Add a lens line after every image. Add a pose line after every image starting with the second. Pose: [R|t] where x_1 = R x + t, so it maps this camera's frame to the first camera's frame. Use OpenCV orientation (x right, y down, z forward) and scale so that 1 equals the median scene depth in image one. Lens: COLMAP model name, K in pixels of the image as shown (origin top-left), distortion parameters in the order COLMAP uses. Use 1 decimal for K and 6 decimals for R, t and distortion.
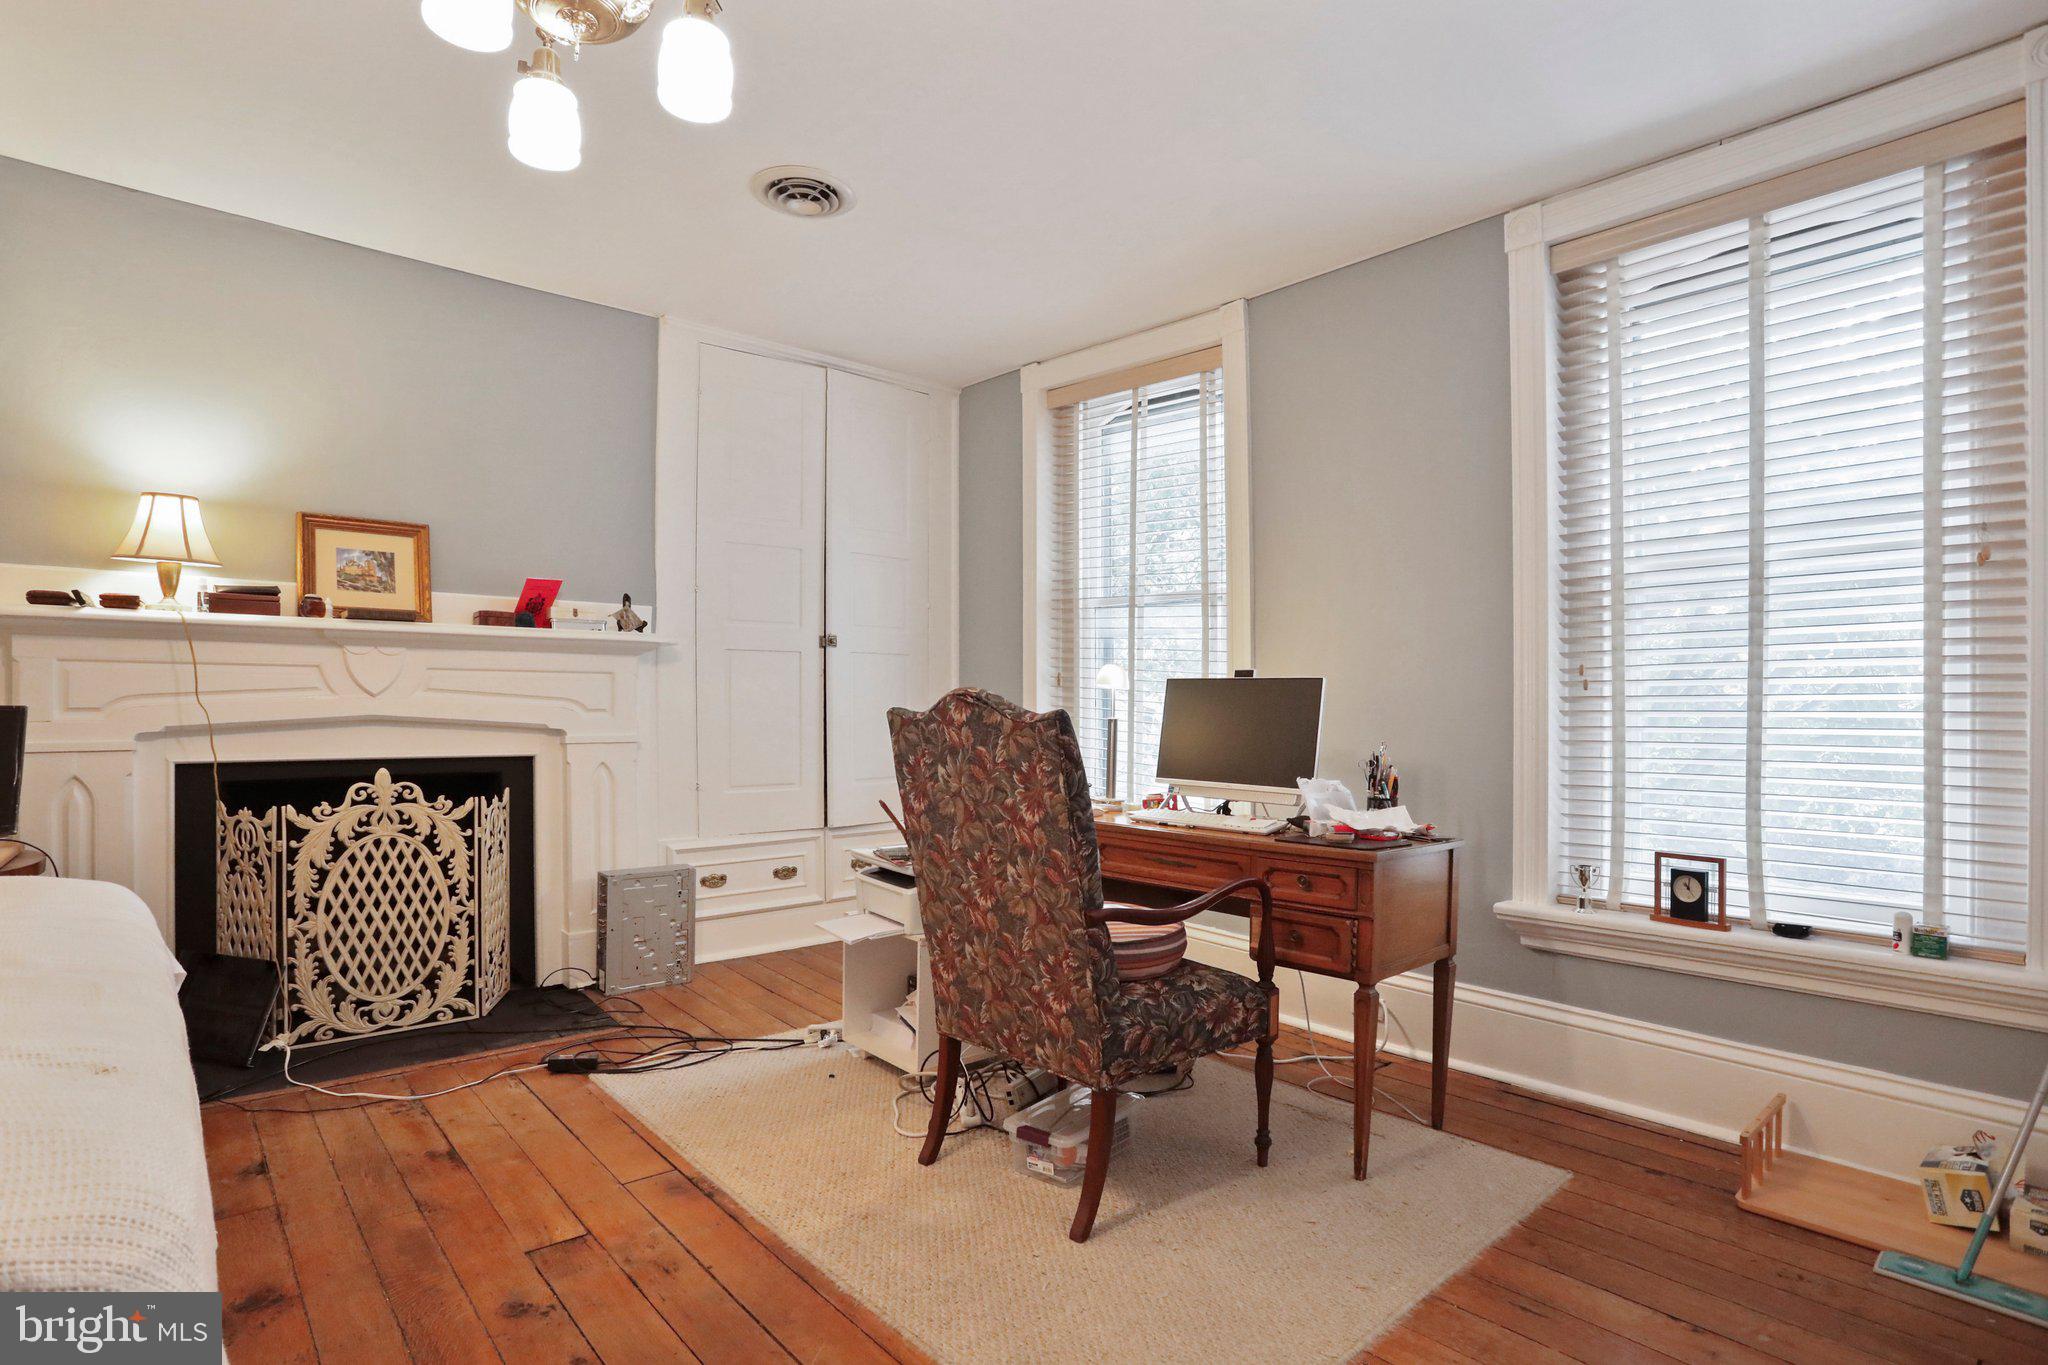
lens RADIAL K [[1039.5, 0, 1024.9], [0, 1039.5, 704.7], [0, 0, 1]] dist [-0.080693, 0.040544]
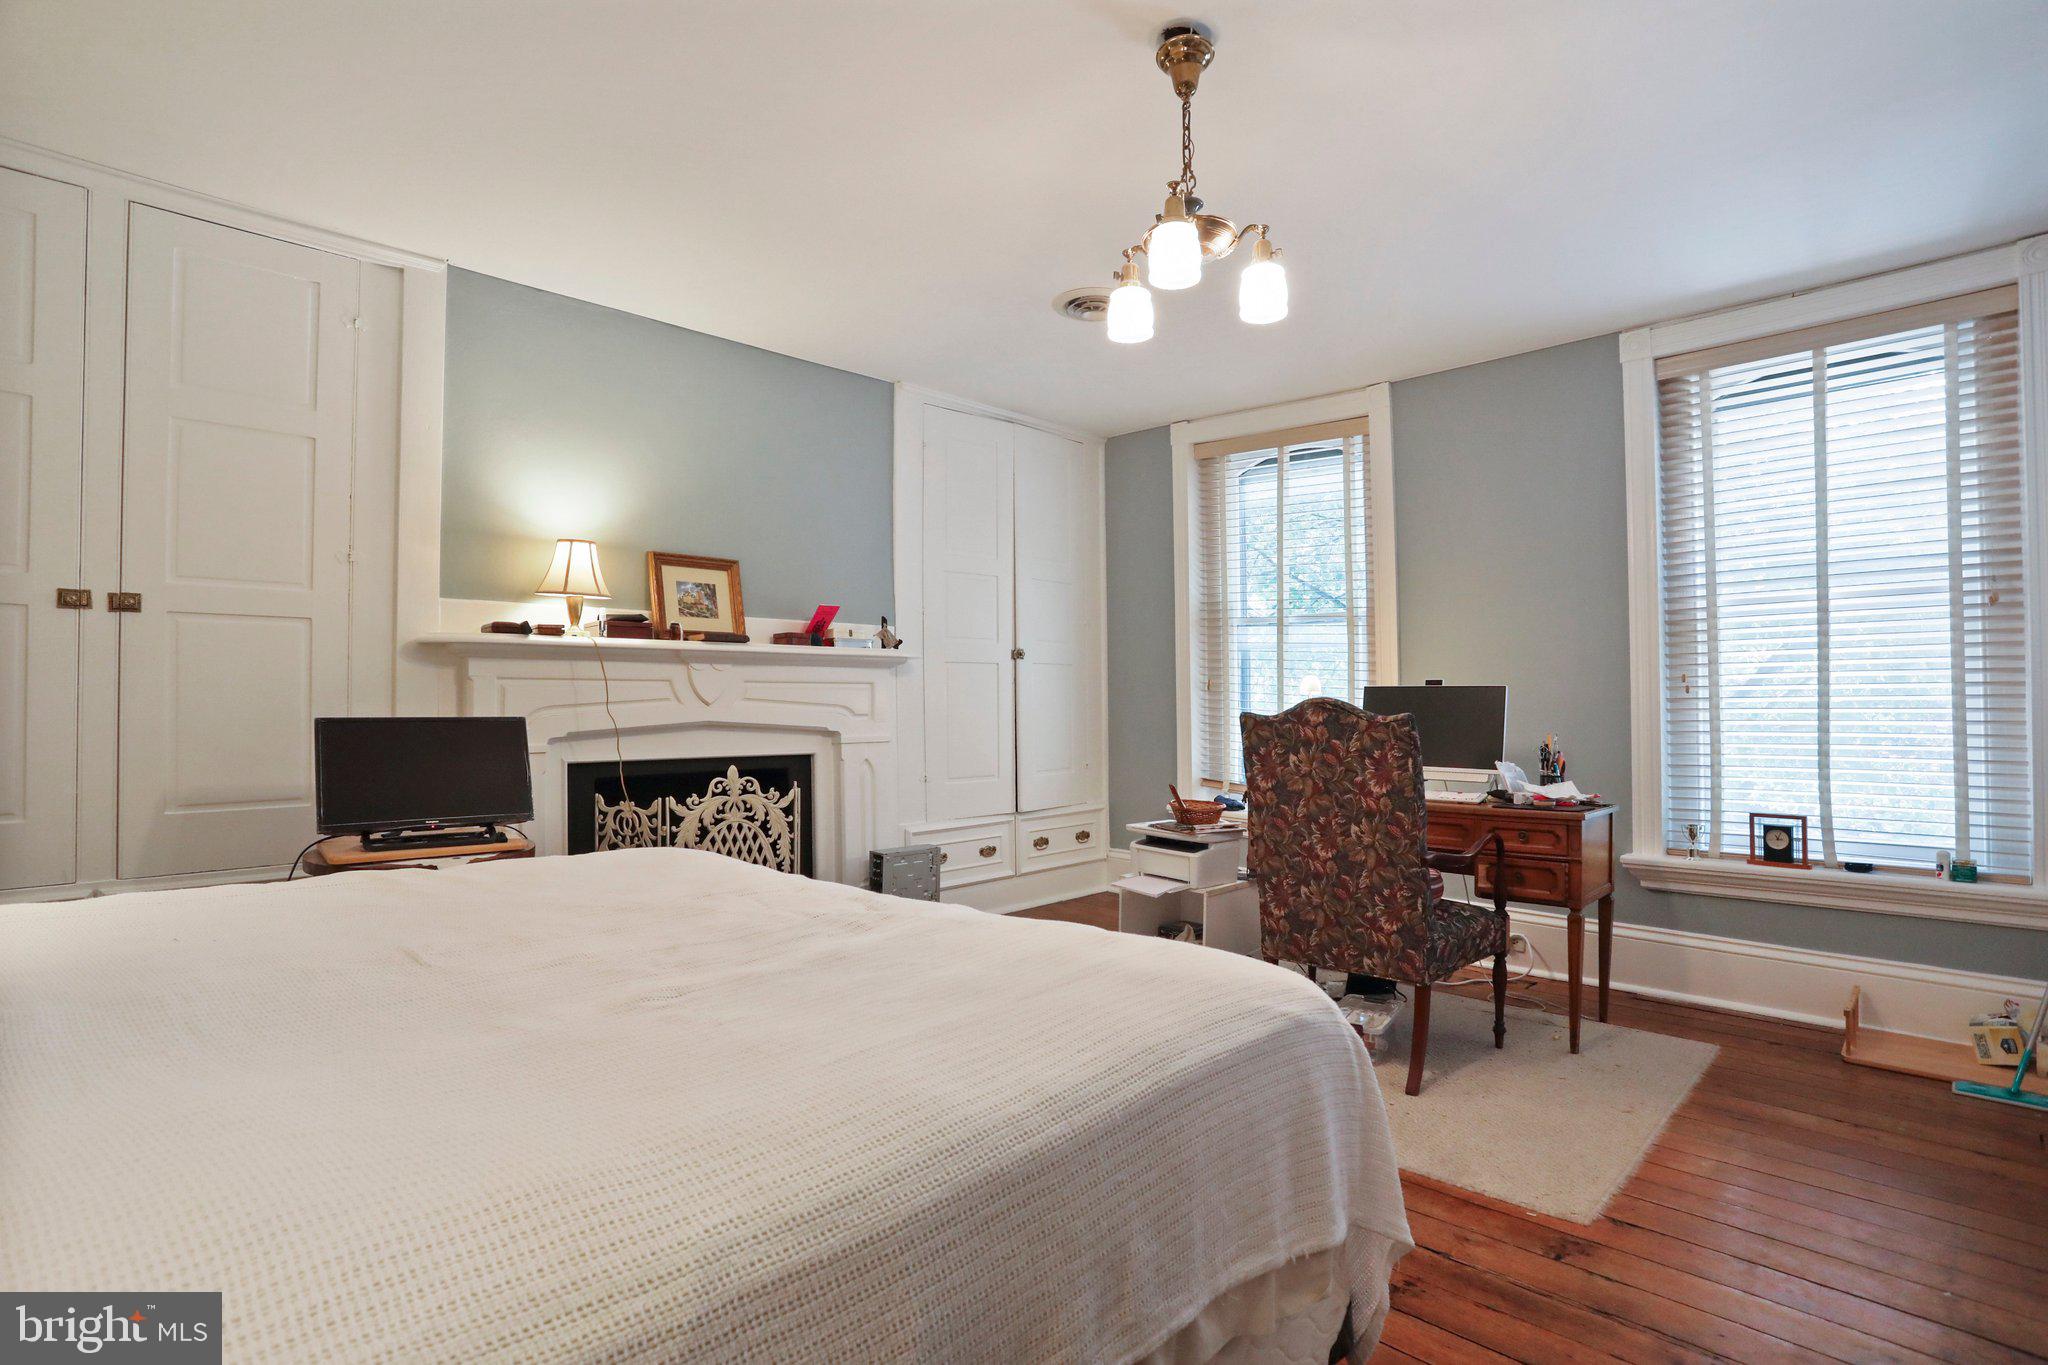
lens RADIAL K [[1015.4, 0, 1011.0], [0, 1015.4, 686.1], [0, 0, 1]] dist [-0.079000, 0.037210]
pose [[0.998203, -0.006938, 0.059515, -0.408737], [0.007934, 0.999832, -0.016508, -0.009693], [-0.059390, 0.016951, 0.998091, -0.235216]]
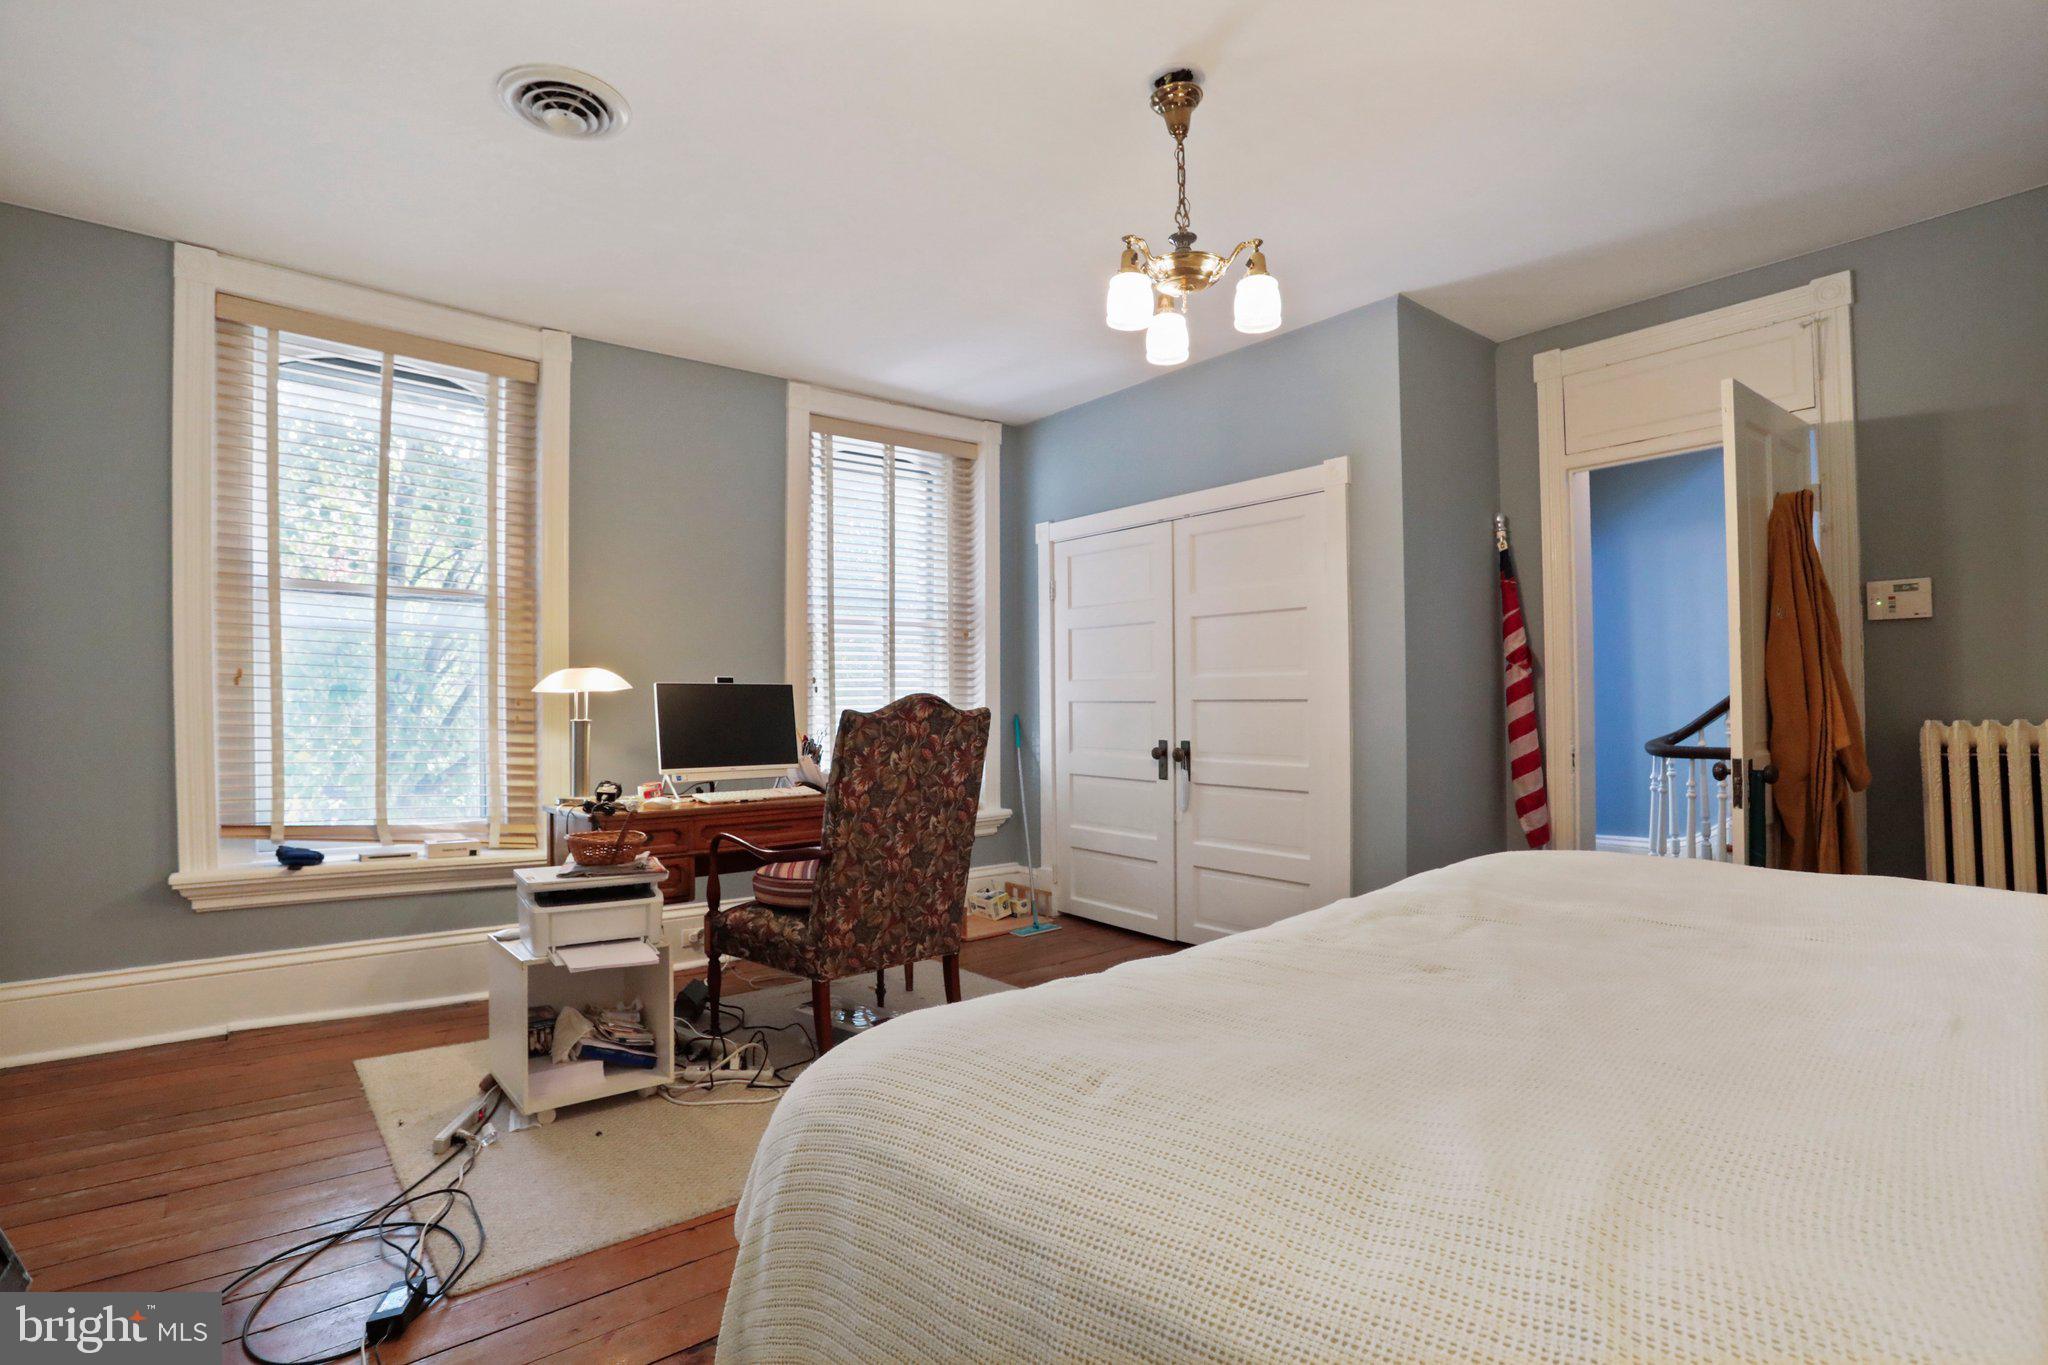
lens RADIAL K [[998.0, 0, 1038.0], [0, 998.0, 691.7], [0, 0, 1]] dist [-0.073842, 0.033855]
pose [[0.016629, 0.000181, 0.999862, -1.031644], [0.010013, 0.999950, -0.000348, -0.012312], [-0.999812, 0.010017, 0.016626, 0.615712]]
